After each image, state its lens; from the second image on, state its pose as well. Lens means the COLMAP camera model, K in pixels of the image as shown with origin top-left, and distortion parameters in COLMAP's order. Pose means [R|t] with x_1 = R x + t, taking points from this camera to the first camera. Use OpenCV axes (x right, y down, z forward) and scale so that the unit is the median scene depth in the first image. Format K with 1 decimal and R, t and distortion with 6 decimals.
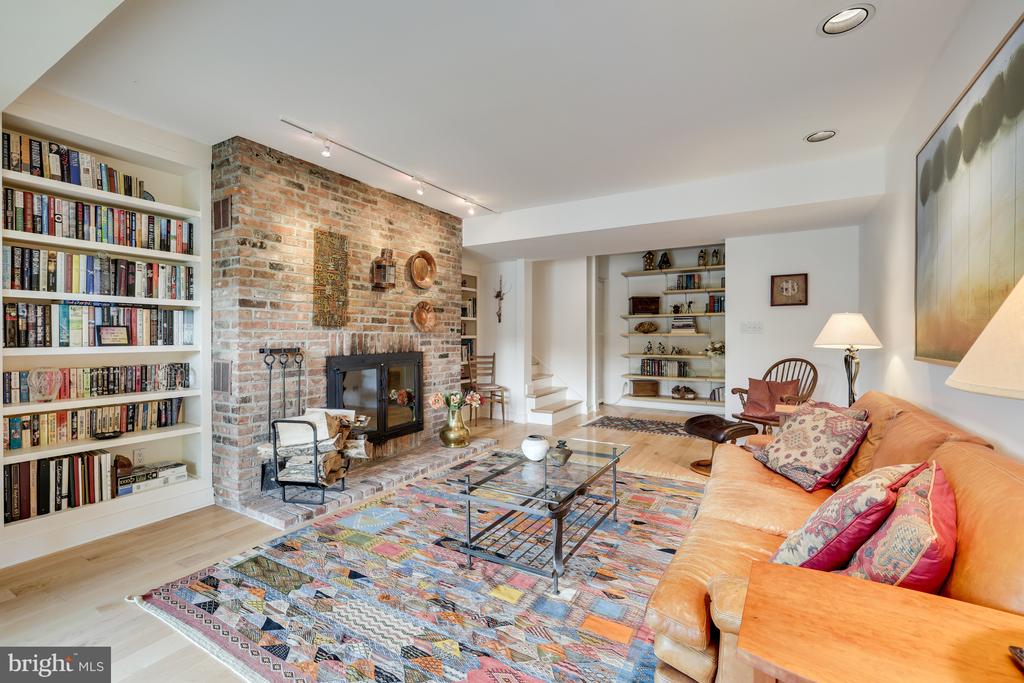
lens RADIAL K [[443.5, 0, 508.6], [0, 443.5, 336.7], [0, 0, 1]] dist [-0.000487, -0.000264]
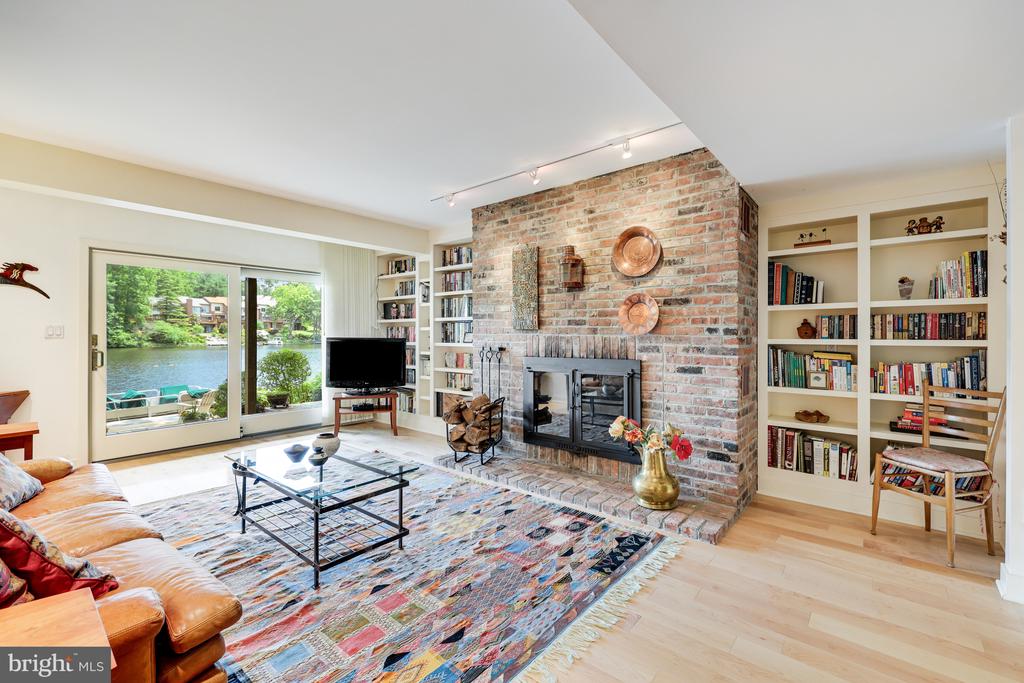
lens RADIAL K [[444.5, 0, 515.8], [0, 444.5, 335.1], [0, 0, 1]] dist [-0.000171, 0.000054]
pose [[-0.159667, -0.003529, -0.987165, 0.714365], [-0.005930, 0.999979, -0.002615, -0.007236], [0.987153, 0.005436, -0.159685, 1.115992]]
